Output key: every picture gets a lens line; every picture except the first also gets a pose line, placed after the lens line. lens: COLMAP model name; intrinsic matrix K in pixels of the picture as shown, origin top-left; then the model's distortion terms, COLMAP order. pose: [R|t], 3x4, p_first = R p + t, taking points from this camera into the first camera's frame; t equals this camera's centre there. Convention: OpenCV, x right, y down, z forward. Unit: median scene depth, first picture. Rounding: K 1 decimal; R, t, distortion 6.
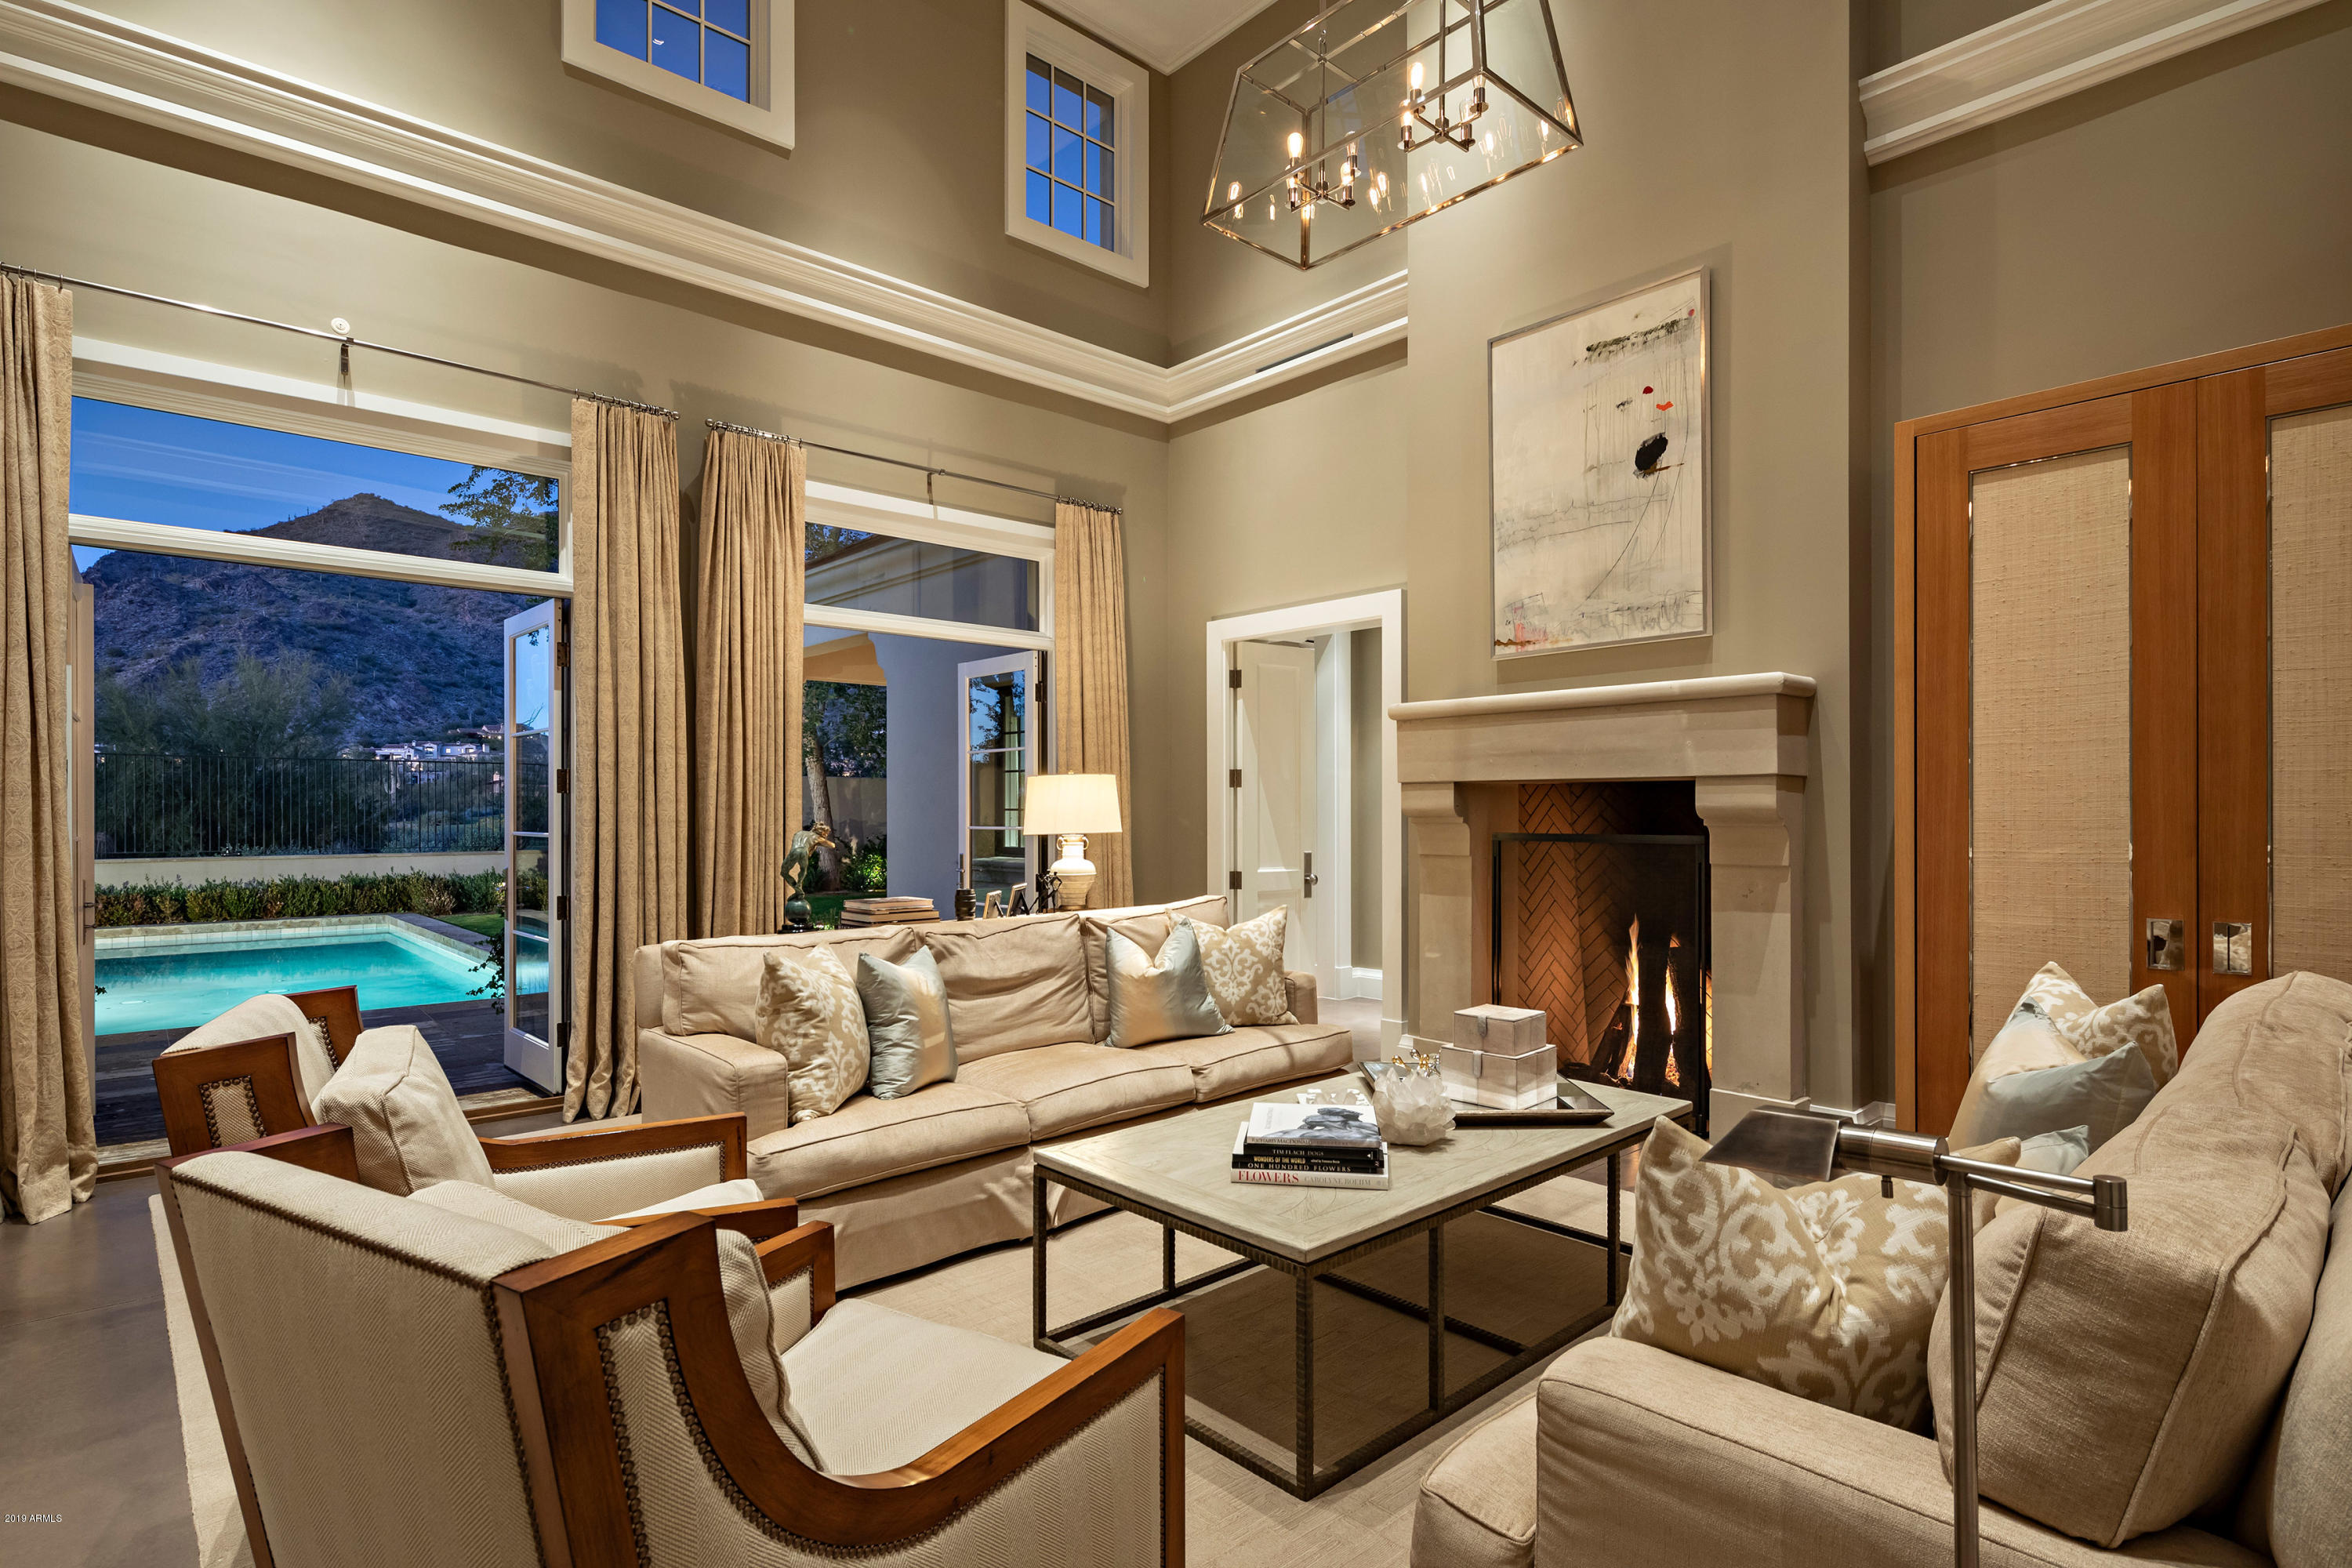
lens RADIAL K [[1178.8, 0, 1167.0], [0, 1178.8, 810.5], [0, 0, 1]] dist [0.007199, -0.006454]
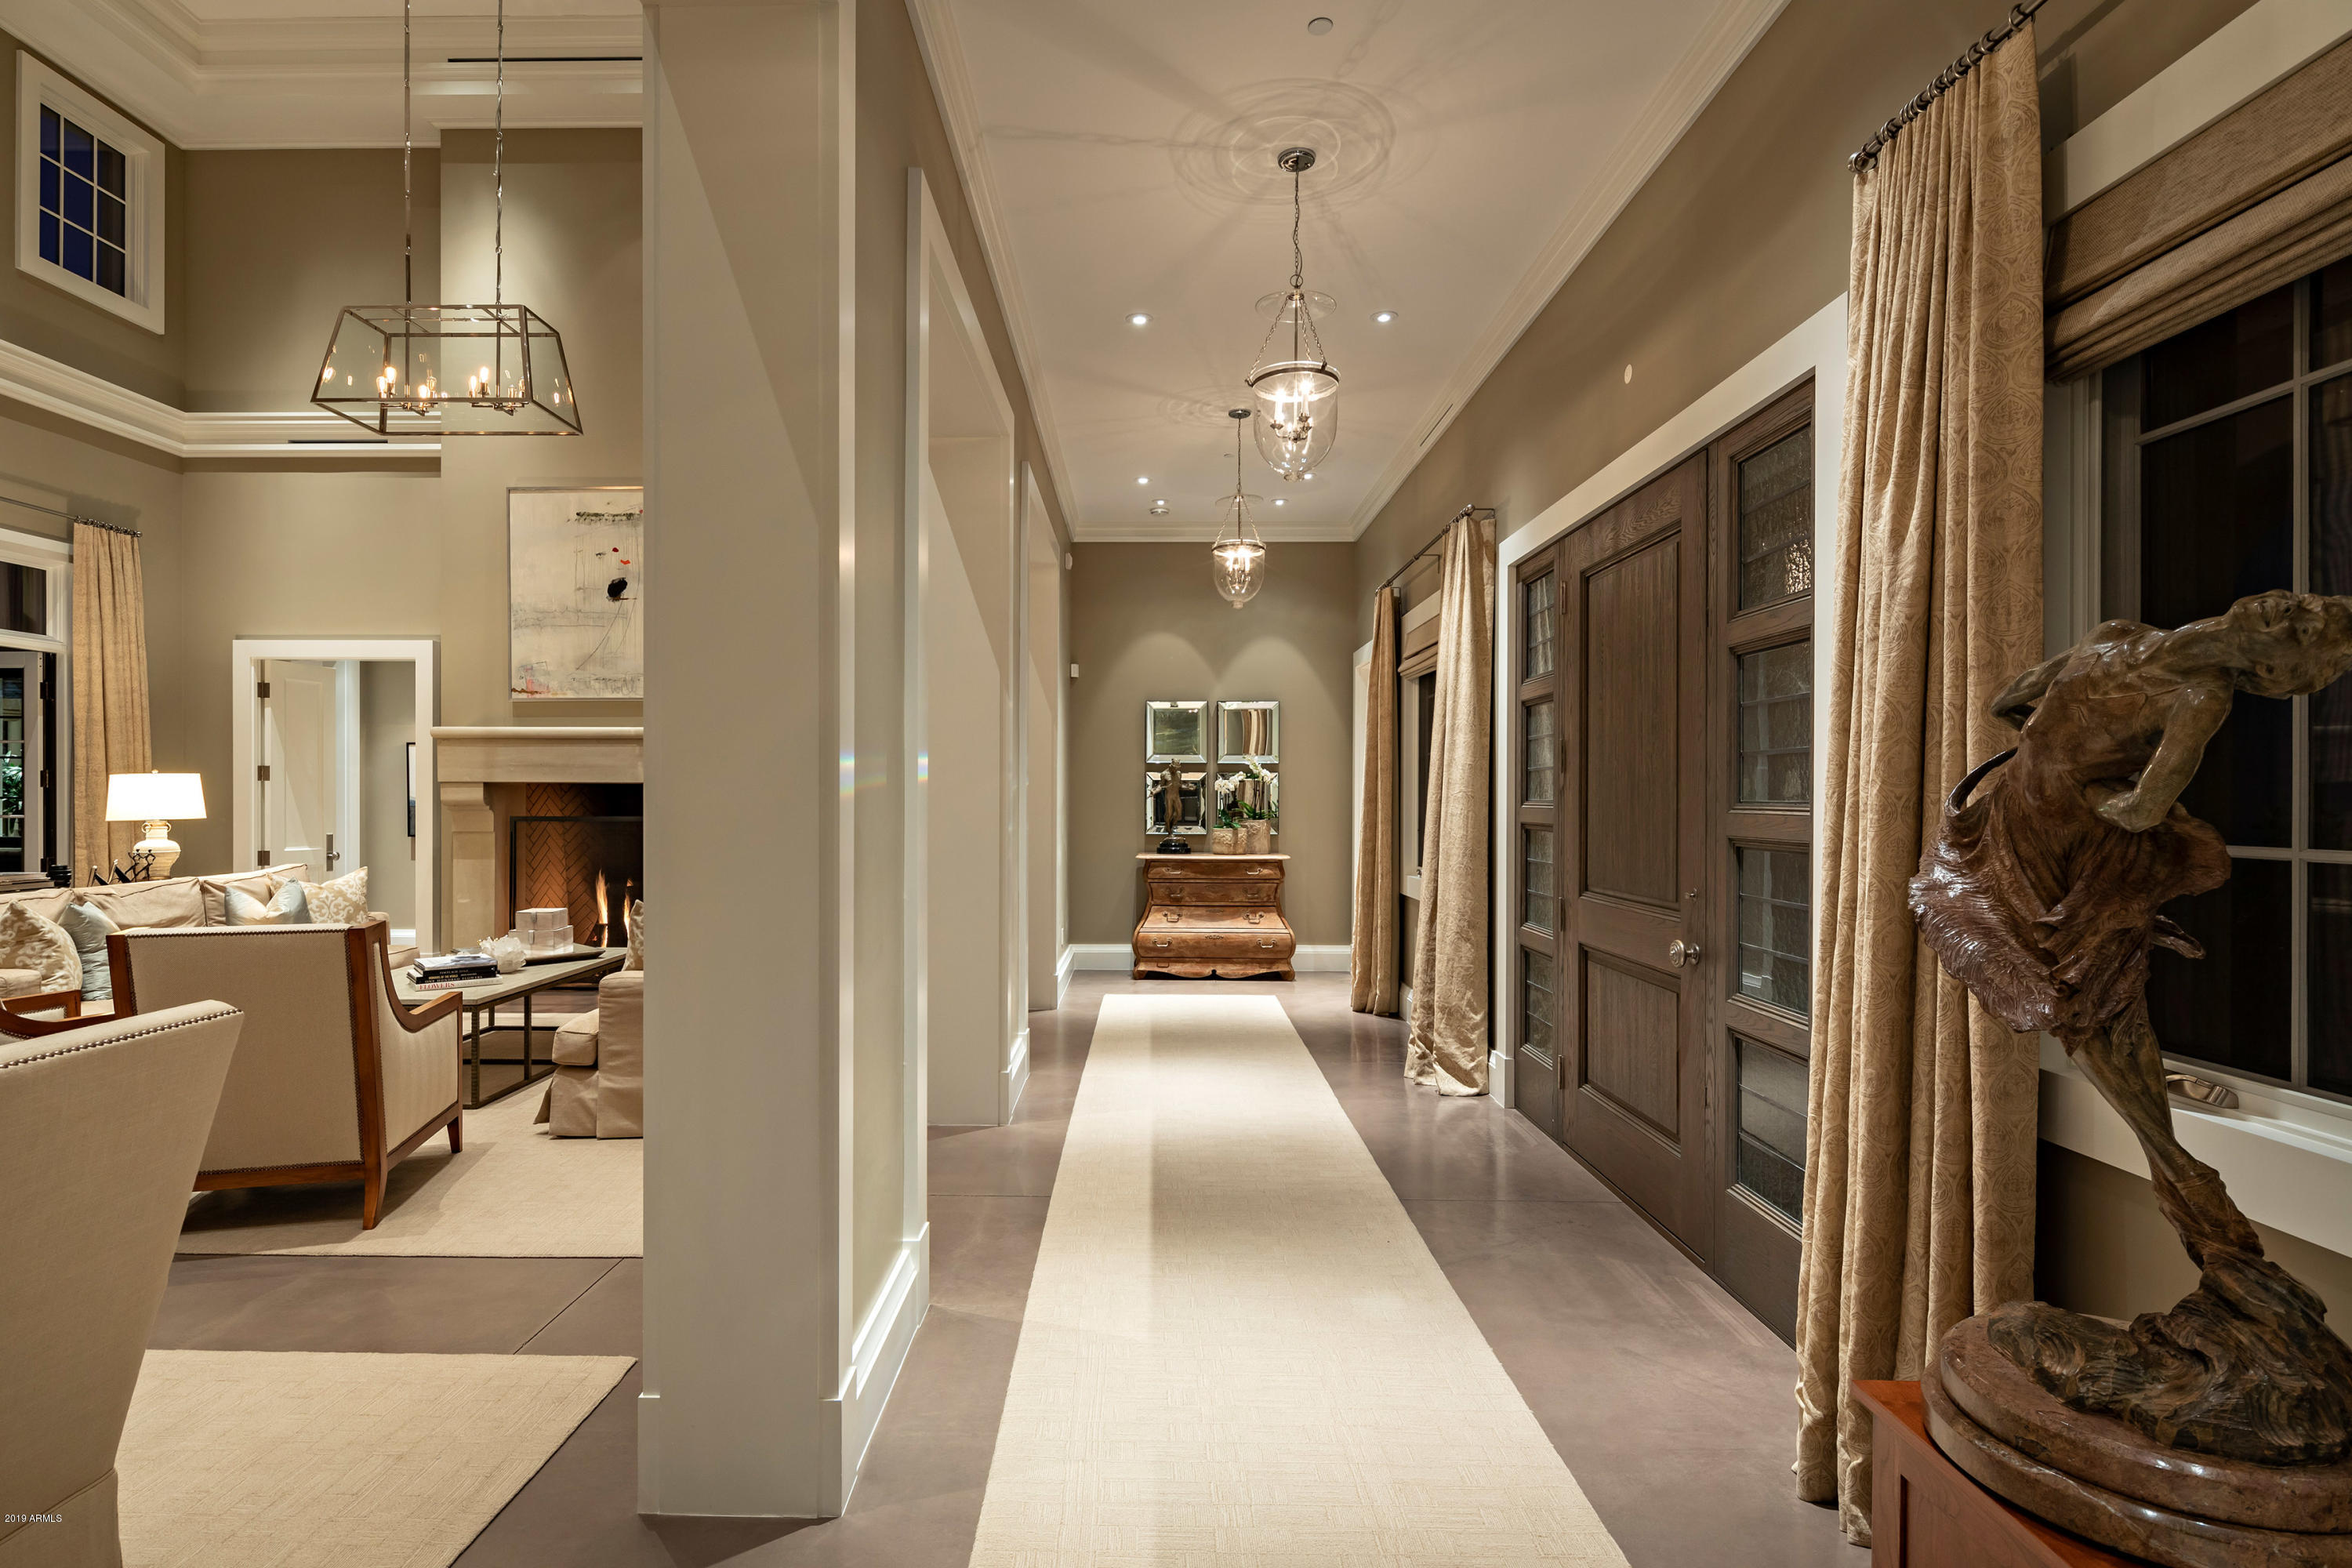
lens RADIAL K [[1164.9, 0, 1131.2], [0, 1164.9, 803.3], [0, 0, 1]] dist [-0.002449, -0.000668]
pose [[0.680768, -0.001030, 0.732498, -0.283070], [-0.004295, 0.999976, 0.005398, -0.009233], [-0.732486, -0.006821, 0.680748, -0.615157]]
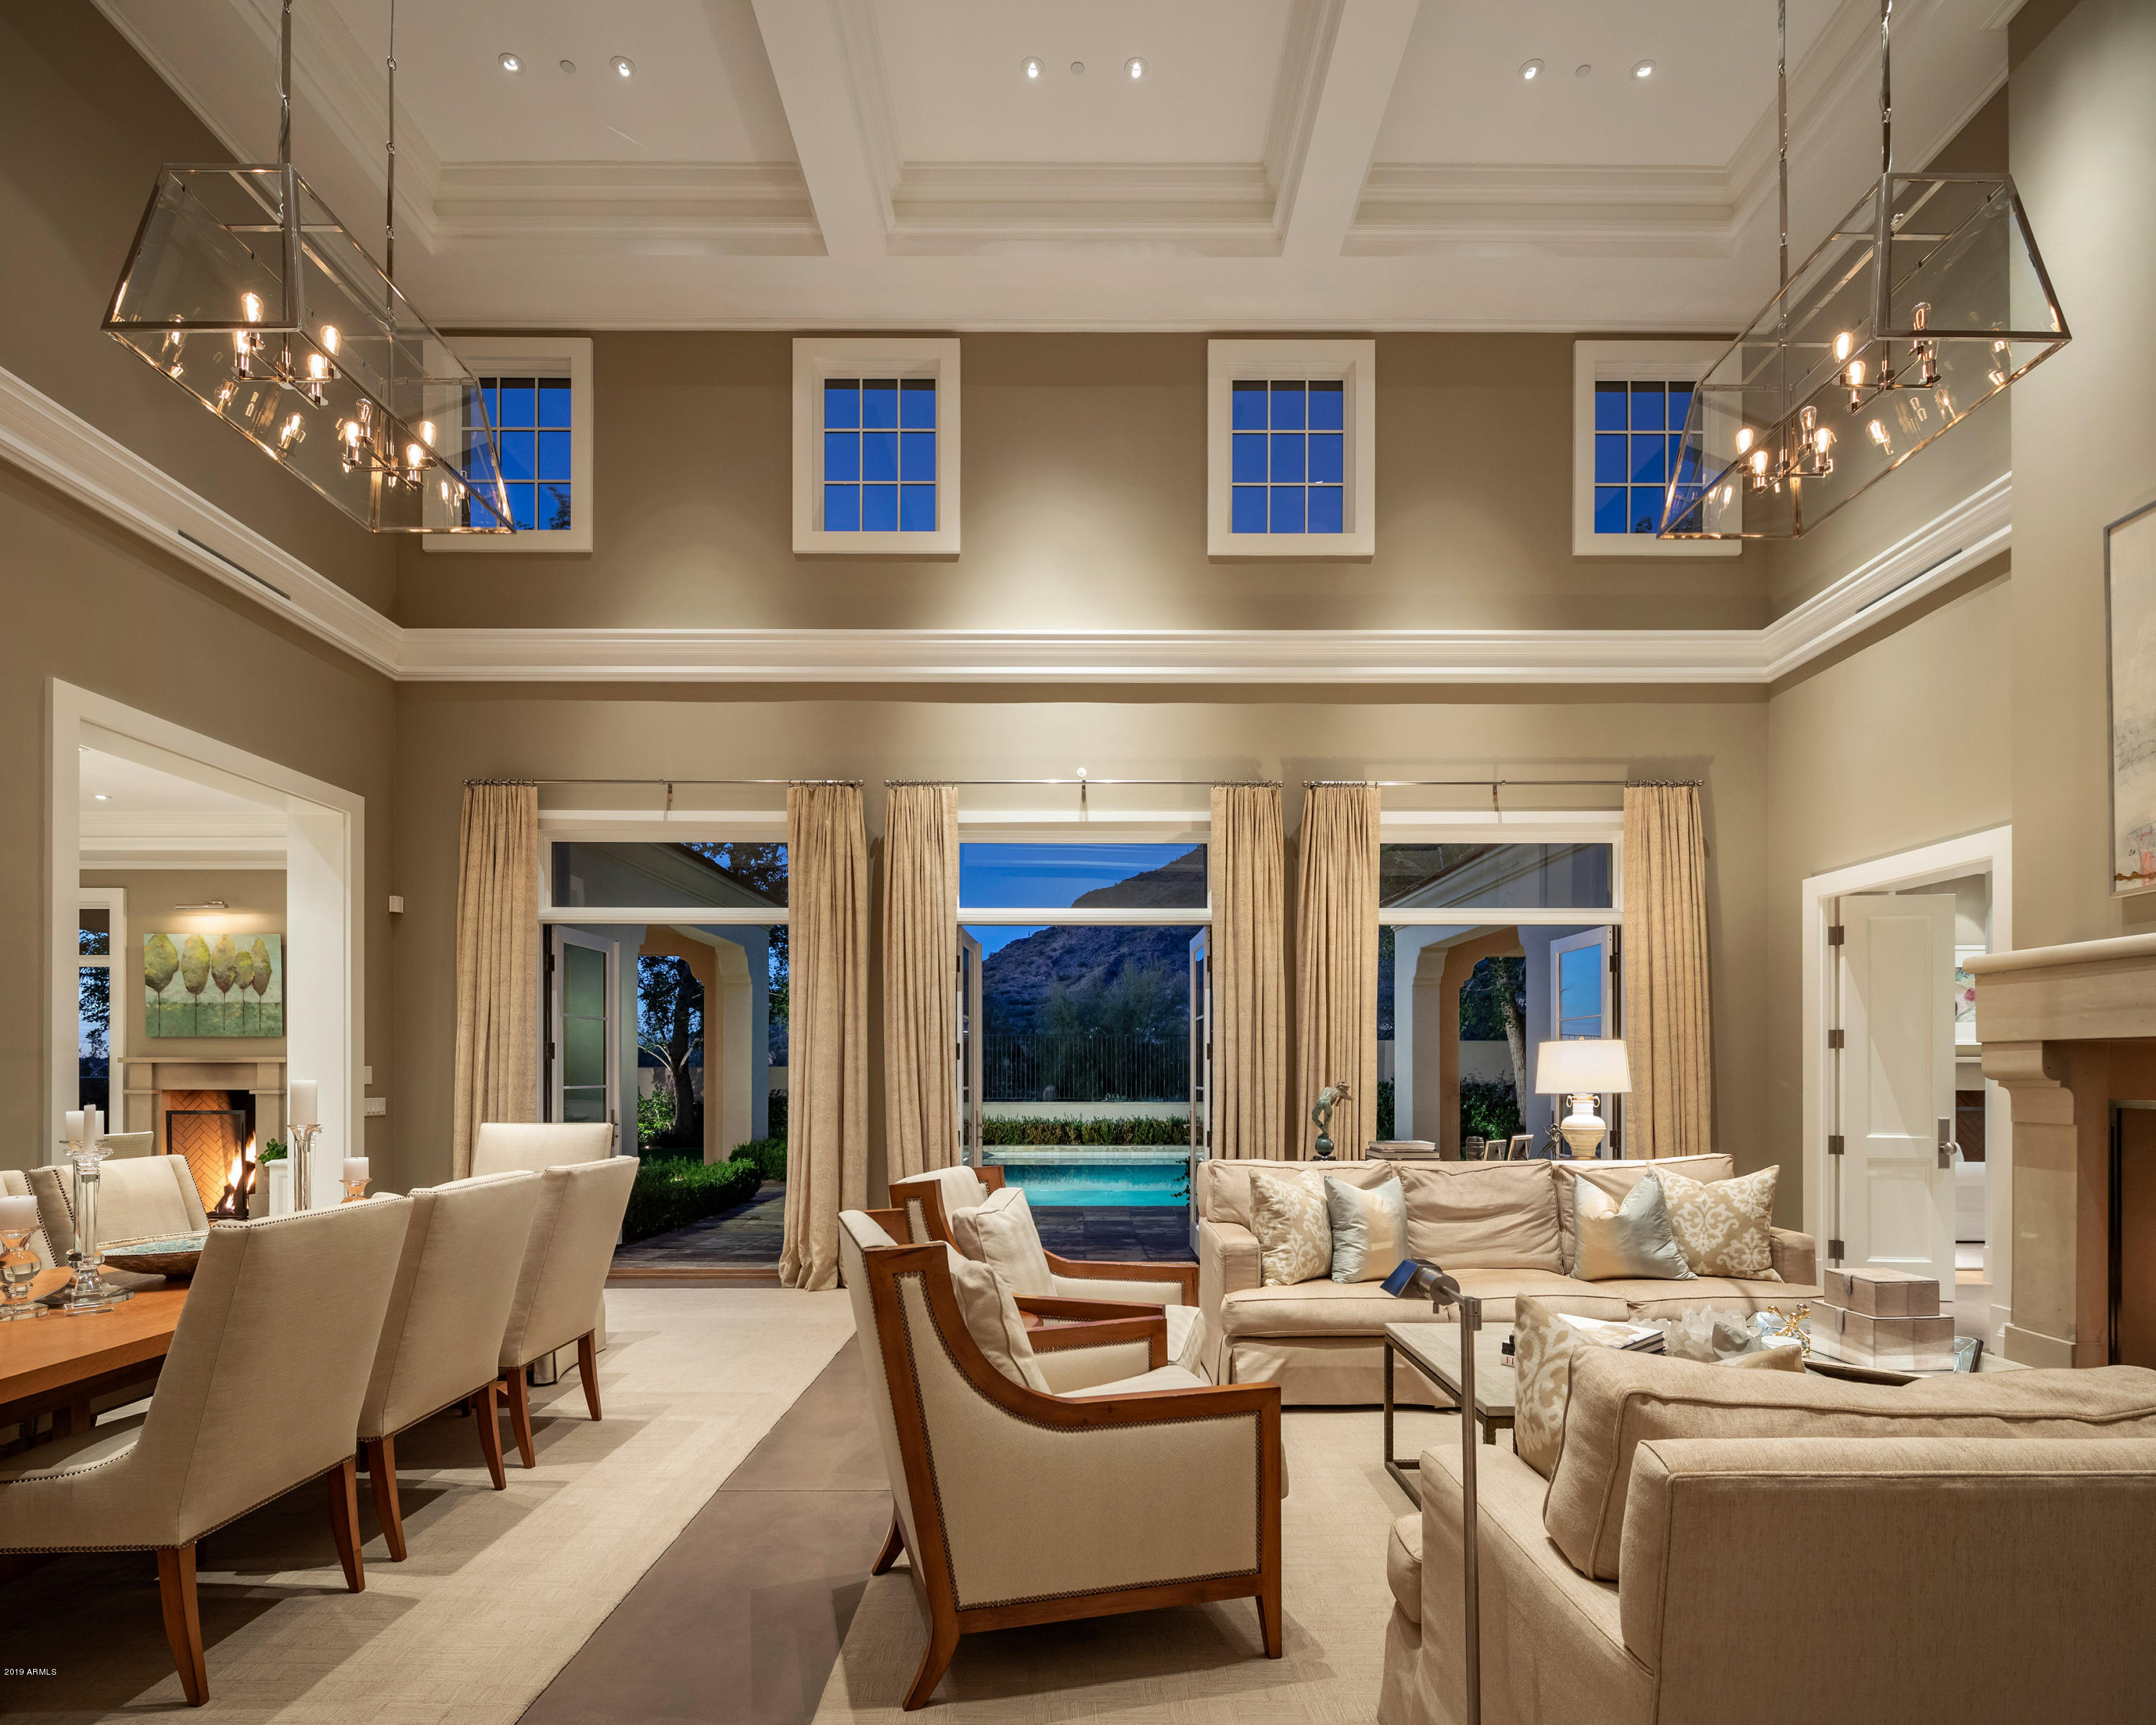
lens RADIAL K [[1070.2, 0, 1081.1], [0, 1070.2, 1070.8], [0, 0, 1]] dist [0.000344, -0.000871]
pose [[0.745693, 0.000504, -0.666290, 0.245426], [-0.000861, 1.000000, -0.000208, -0.000829], [0.666290, 0.000729, 0.745693, -0.083766]]
